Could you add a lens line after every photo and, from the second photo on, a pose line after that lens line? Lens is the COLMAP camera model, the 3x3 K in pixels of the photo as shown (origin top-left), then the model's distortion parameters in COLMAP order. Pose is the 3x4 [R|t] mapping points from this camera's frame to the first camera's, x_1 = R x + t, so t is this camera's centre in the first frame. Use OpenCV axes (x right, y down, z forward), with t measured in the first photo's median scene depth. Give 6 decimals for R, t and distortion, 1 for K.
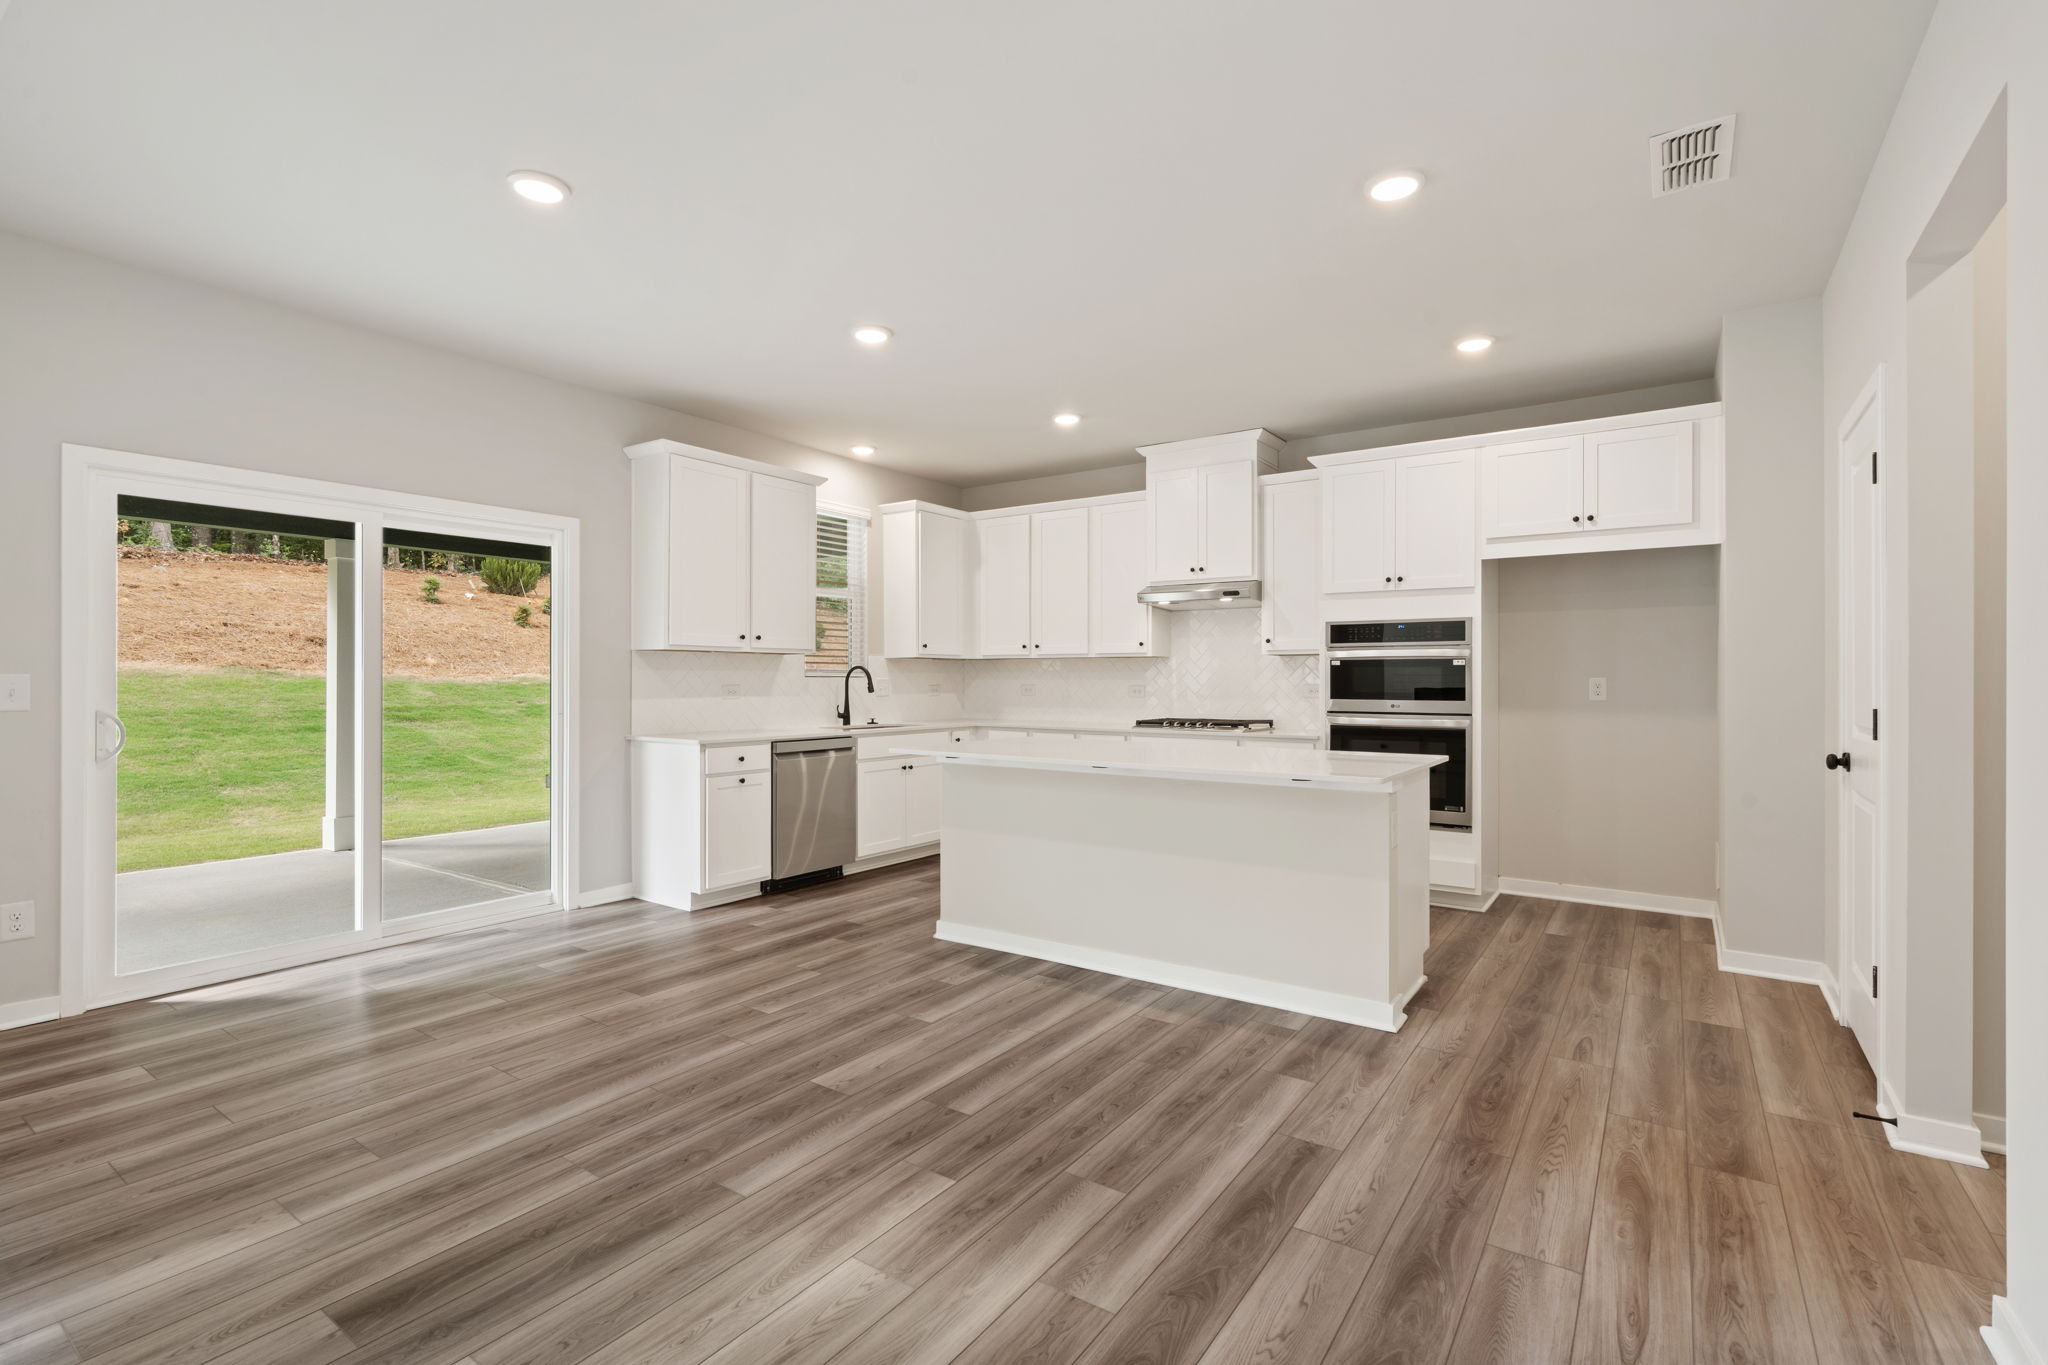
lens RADIAL K [[927.2, 0, 1015.5], [0, 927.2, 677.3], [0, 0, 1]] dist [-0.004083, -0.001956]
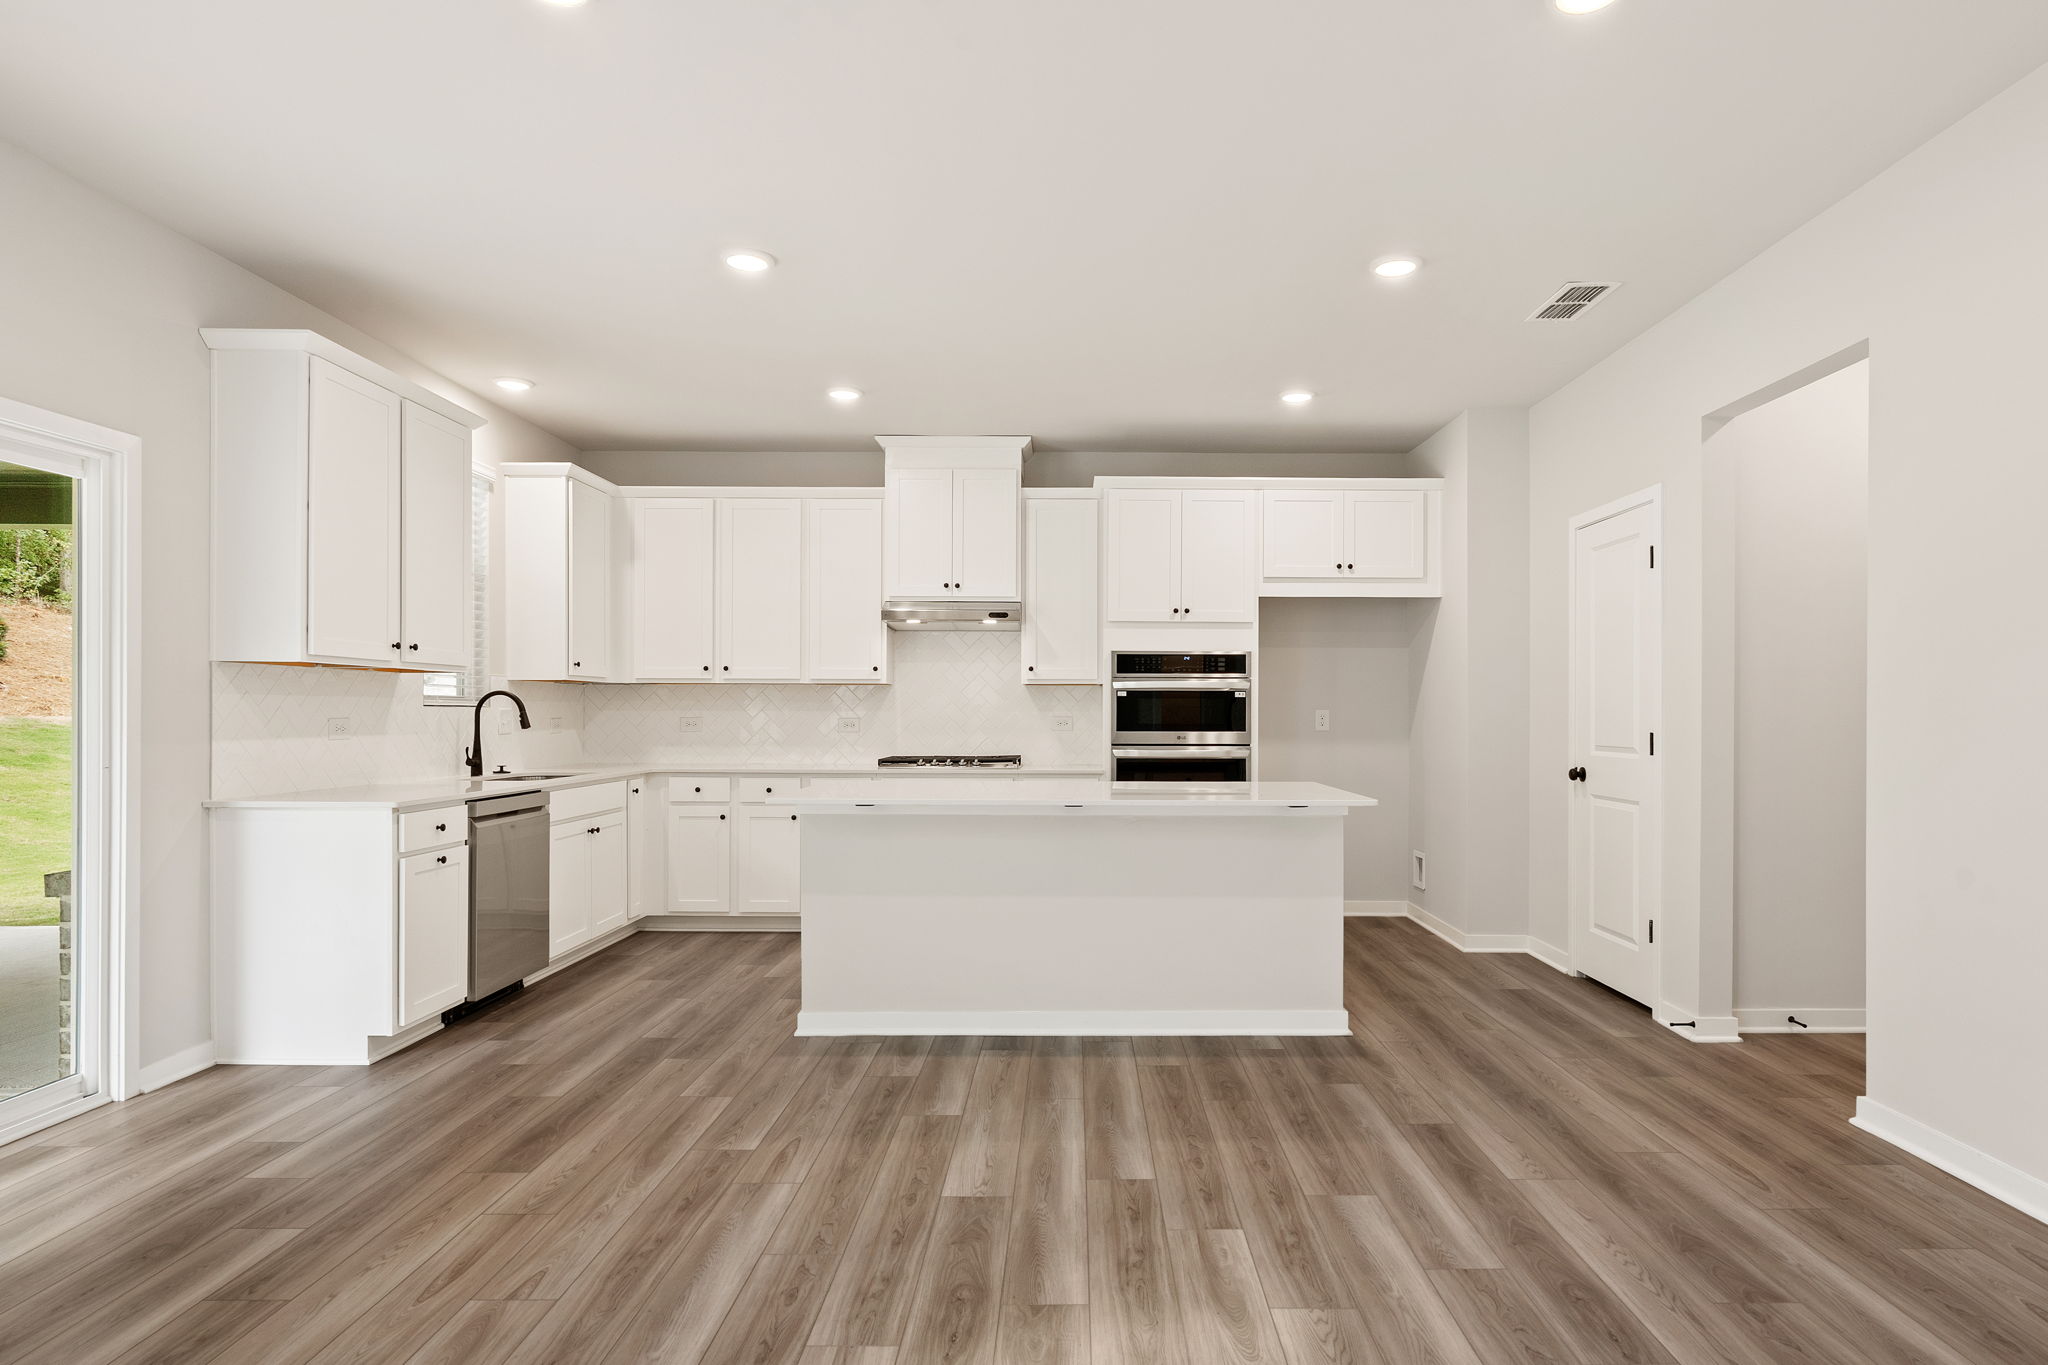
lens RADIAL K [[1150.3, 0, 1051.5], [0, 1150.3, 719.2], [0, 0, 1]] dist [-0.008825, 0.002916]
pose [[0.818260, -0.003063, 0.574840, -0.404346], [-0.002509, 0.999957, 0.008900, 0.000401], [-0.574843, -0.008724, 0.818217, 0.060484]]
